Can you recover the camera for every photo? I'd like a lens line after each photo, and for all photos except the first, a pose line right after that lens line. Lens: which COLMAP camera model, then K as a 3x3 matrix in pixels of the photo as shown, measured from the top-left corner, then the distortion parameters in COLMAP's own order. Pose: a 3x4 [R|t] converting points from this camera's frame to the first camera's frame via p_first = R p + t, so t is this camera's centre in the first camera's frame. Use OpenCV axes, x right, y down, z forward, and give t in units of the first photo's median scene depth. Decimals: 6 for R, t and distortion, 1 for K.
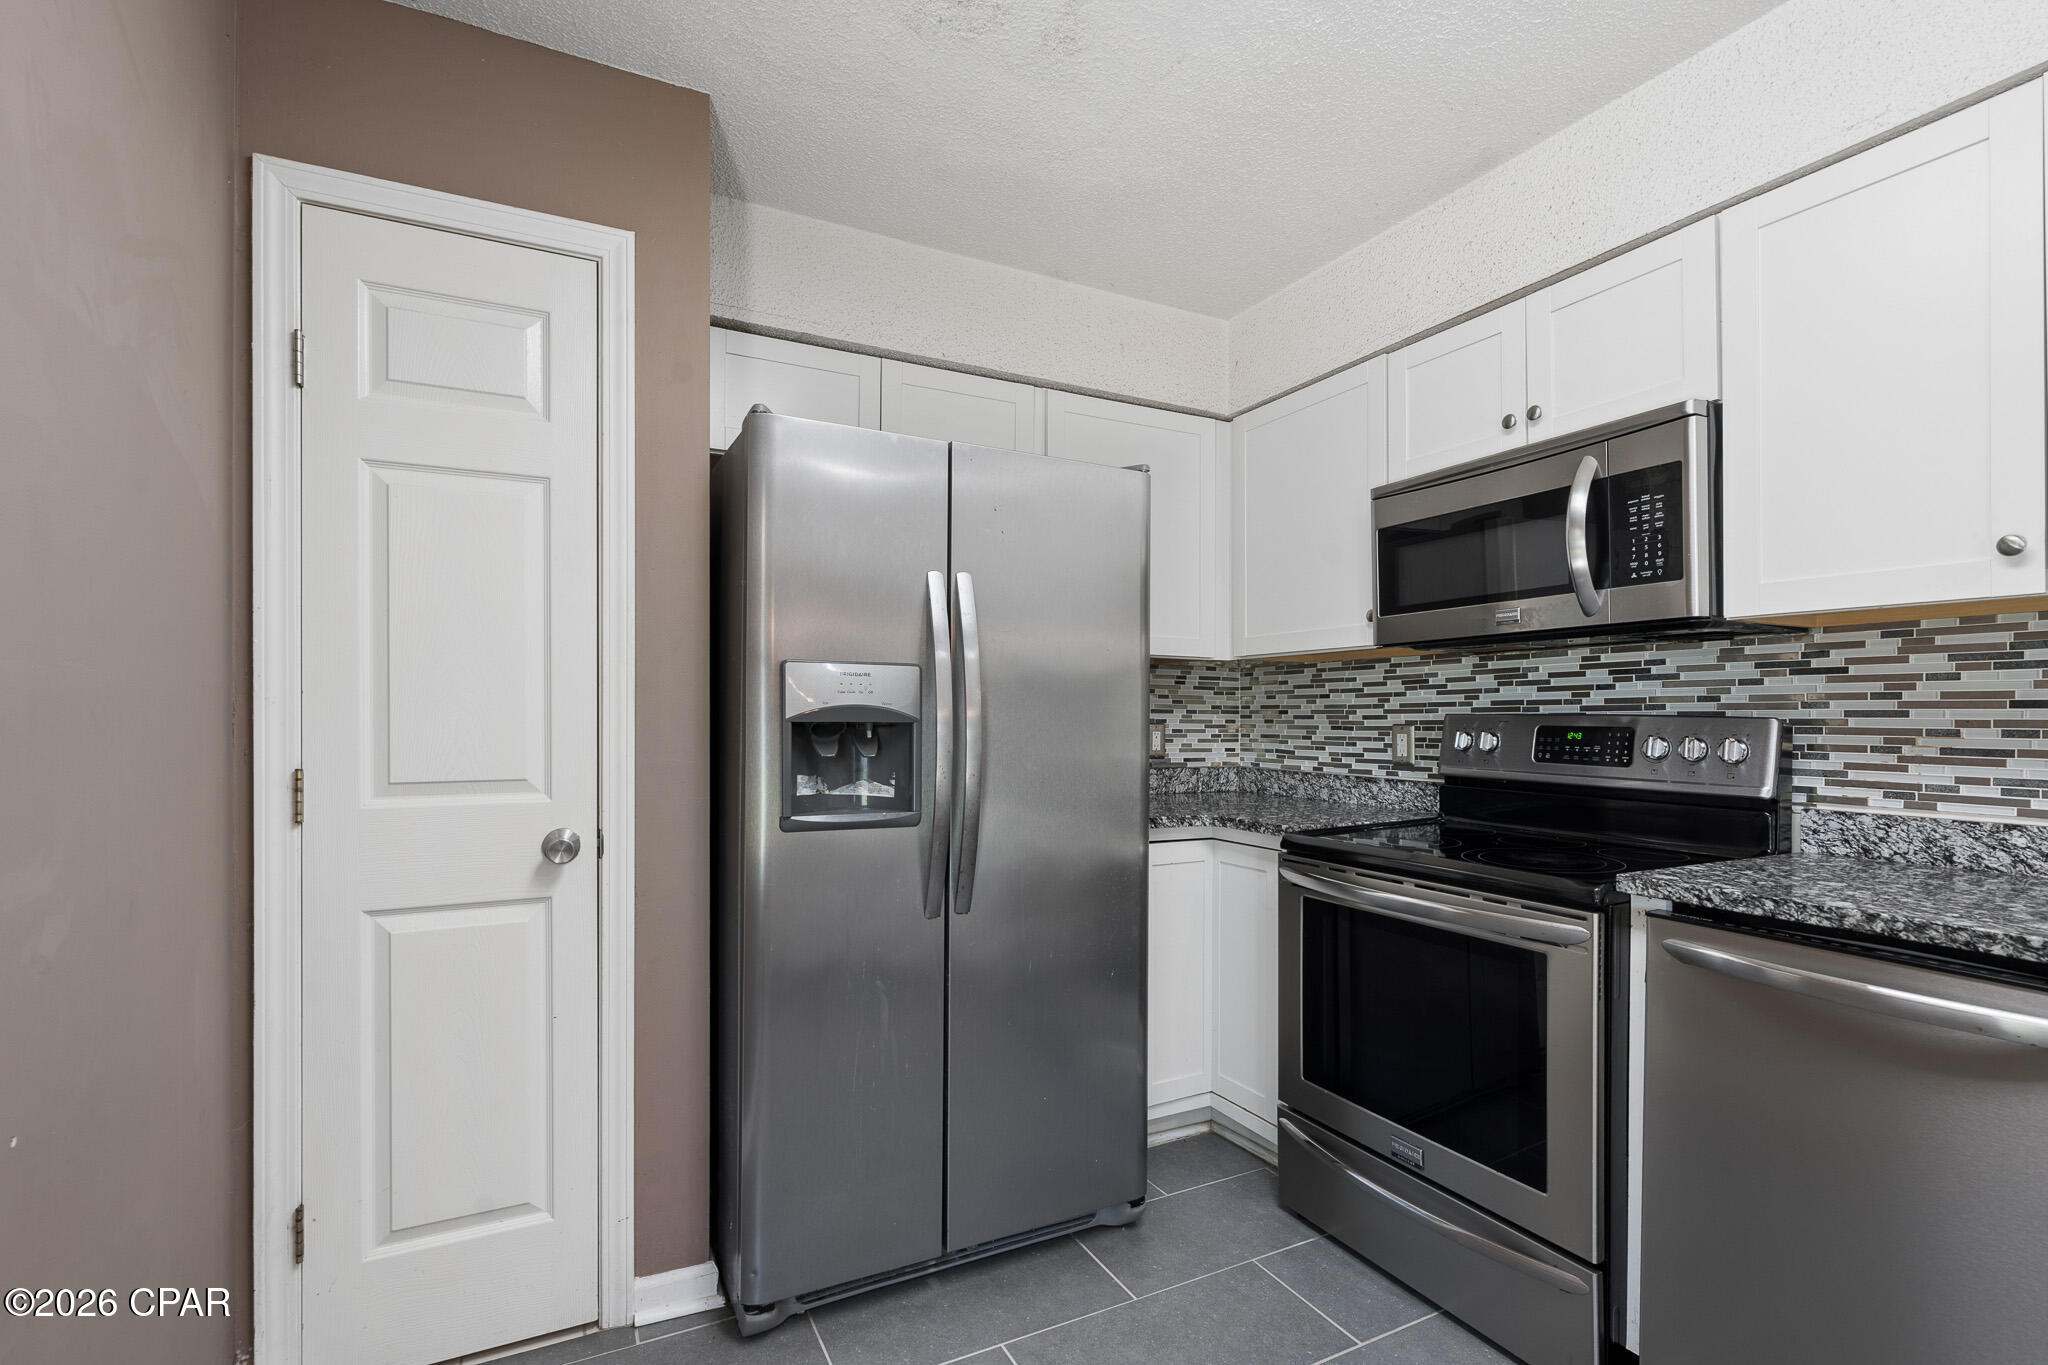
lens RADIAL K [[925.3, 0, 1019.8], [0, 925.3, 713.3], [0, 0, 1]] dist [-0.010239, -0.000141]
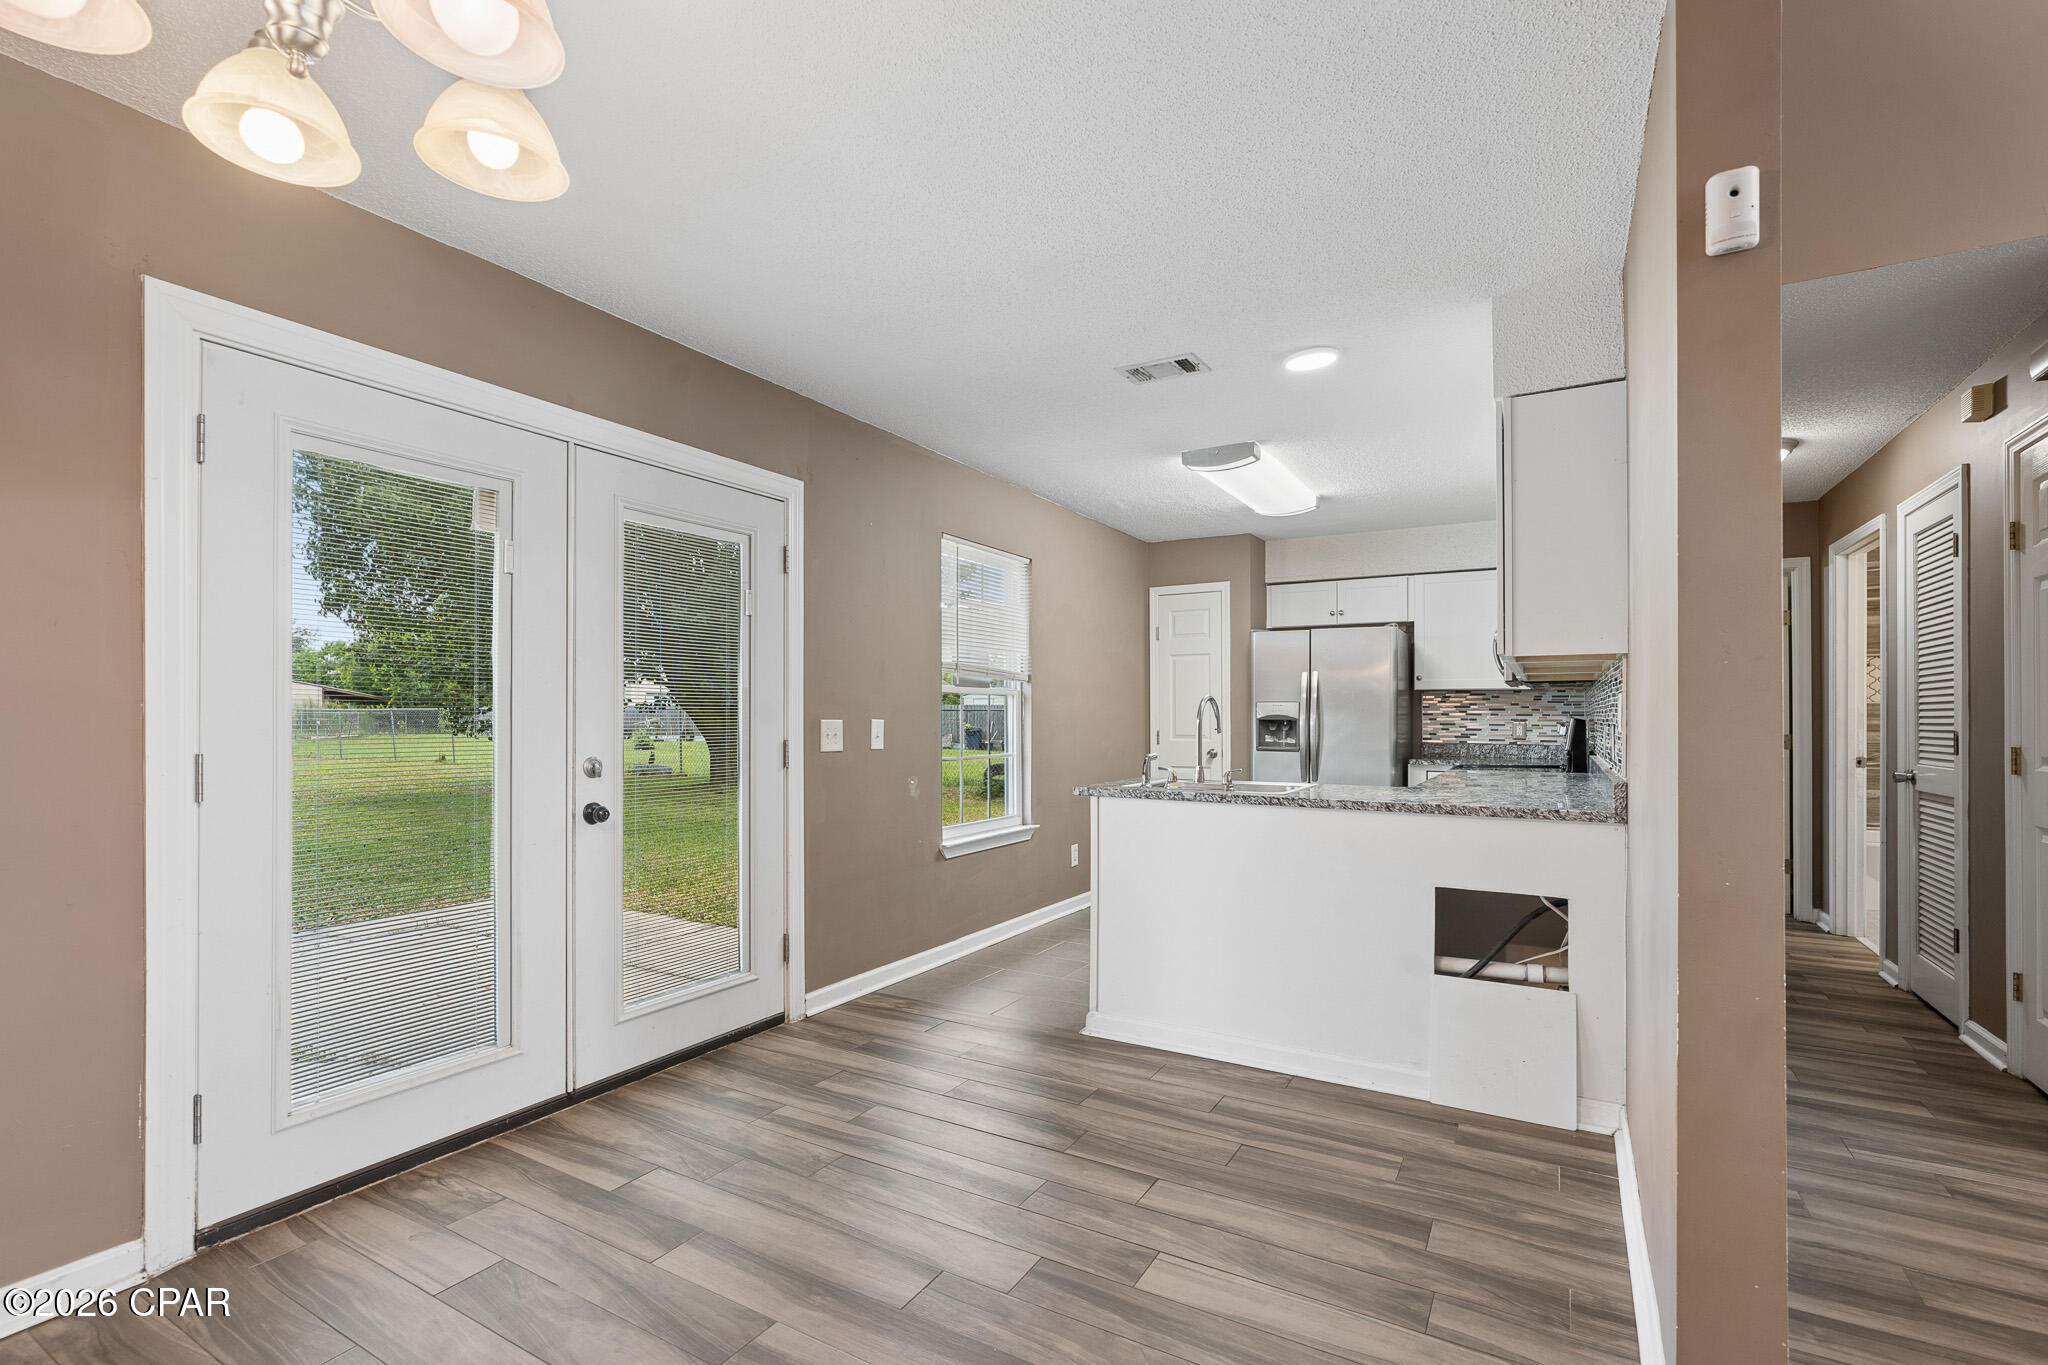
lens RADIAL K [[925.3, 0, 1019.8], [0, 925.3, 713.3], [0, 0, 1]] dist [-0.010239, -0.000141]
pose [[0.547531, -0.007064, -0.836756, 2.086658], [0.004250, 0.999975, -0.005662, 0.001257], [0.836775, -0.000456, 0.547547, -1.600650]]
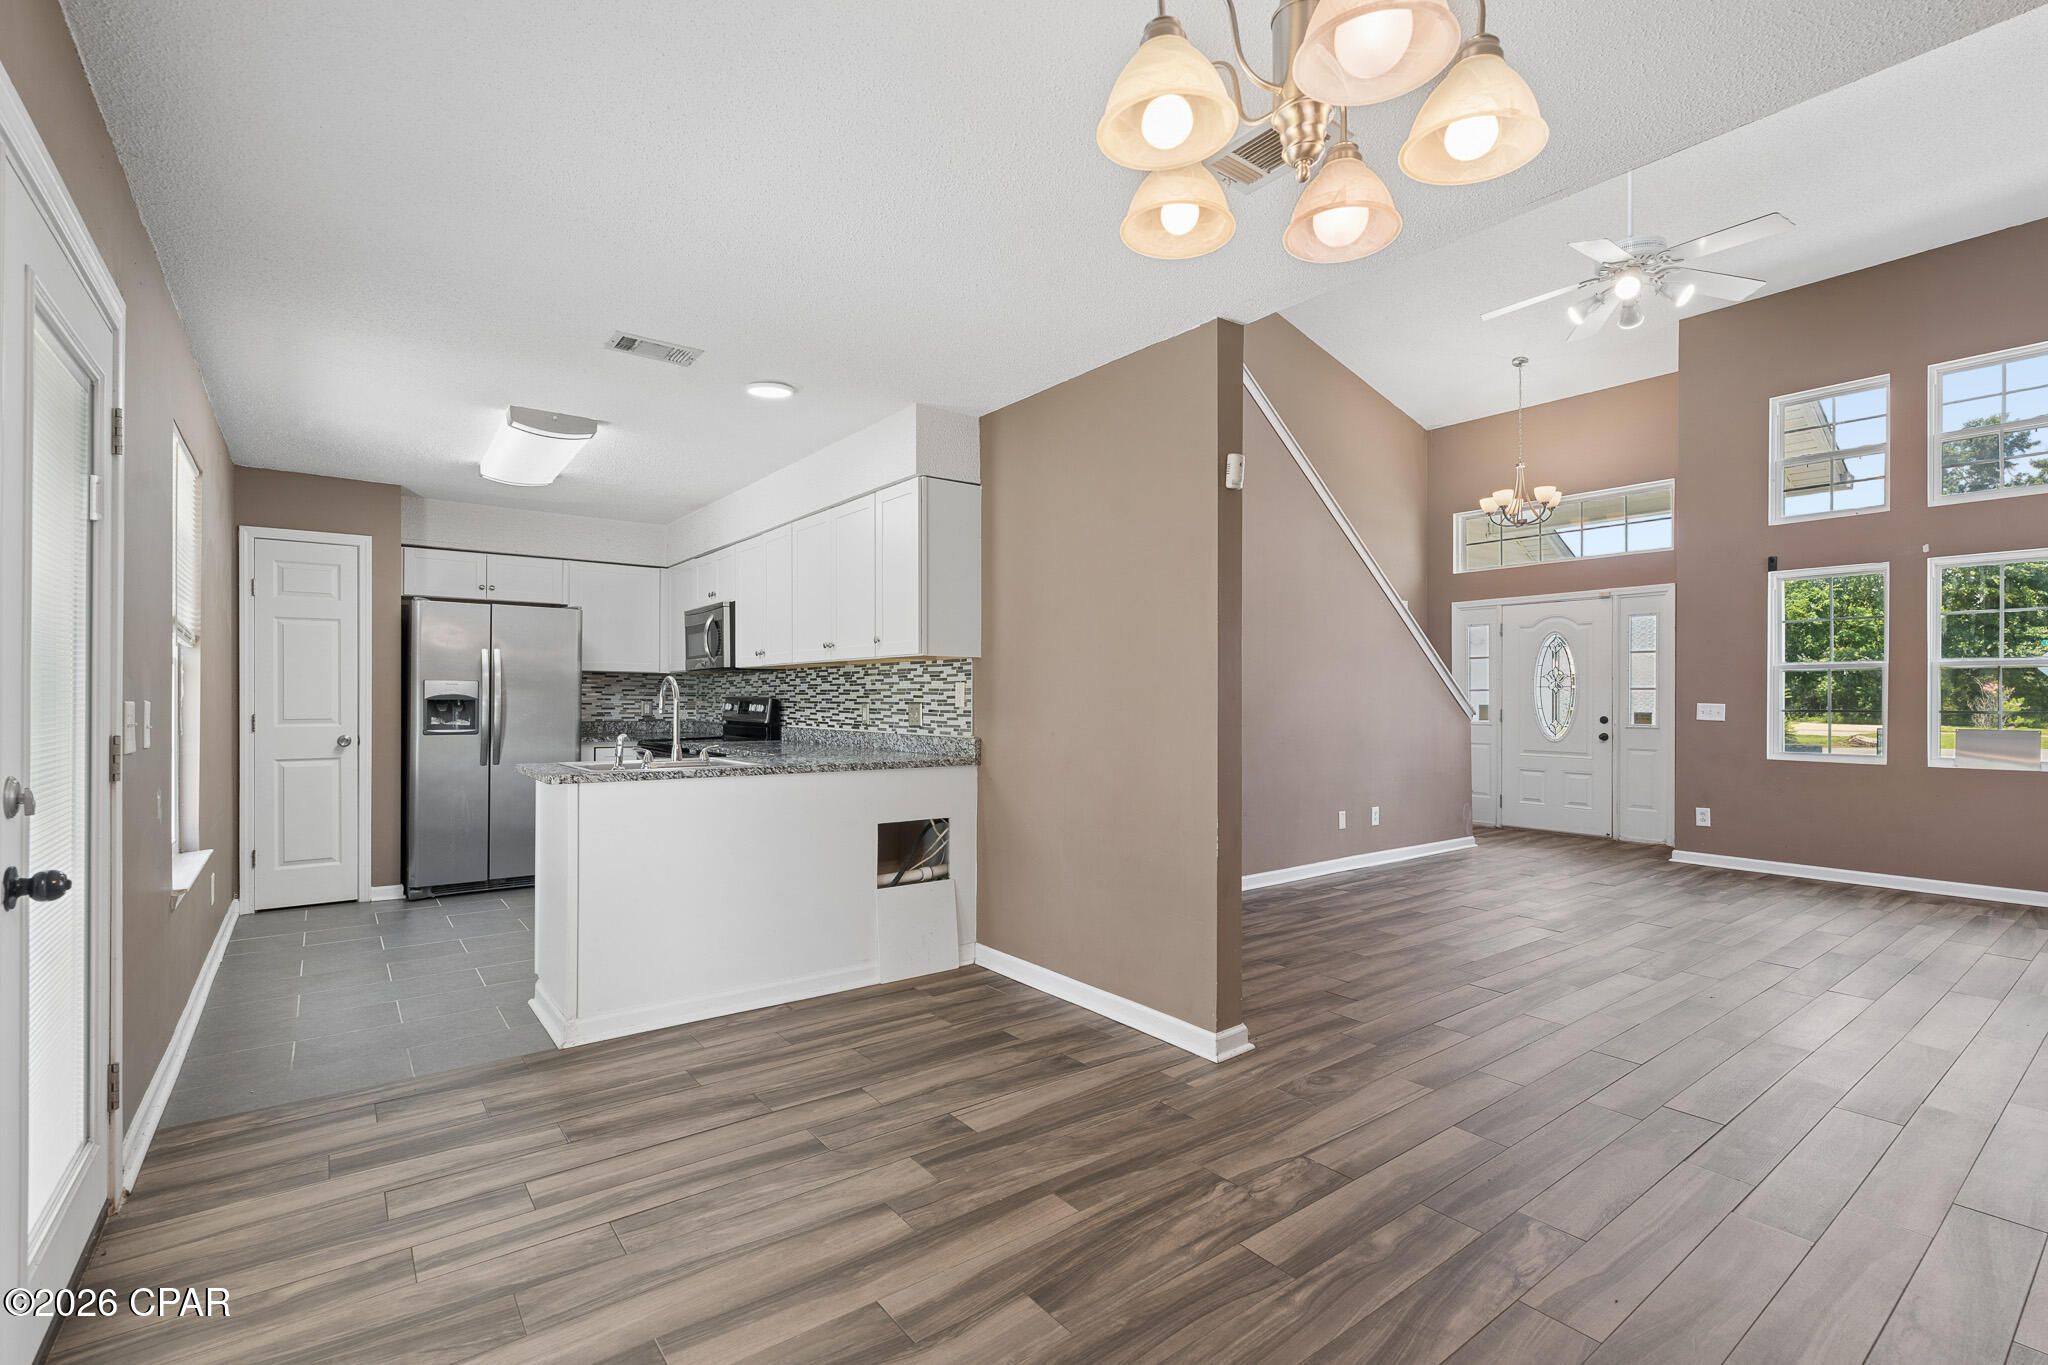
lens RADIAL K [[912.9, 0, 1019.5], [0, 912.9, 692.8], [0, 0, 1]] dist [-0.005677, 0.000085]
pose [[0.983041, -0.001212, 0.183382, 1.095167], [0.001511, 0.999998, -0.001490, -0.005989], [-0.183380, 0.001741, 0.983041, -2.264314]]
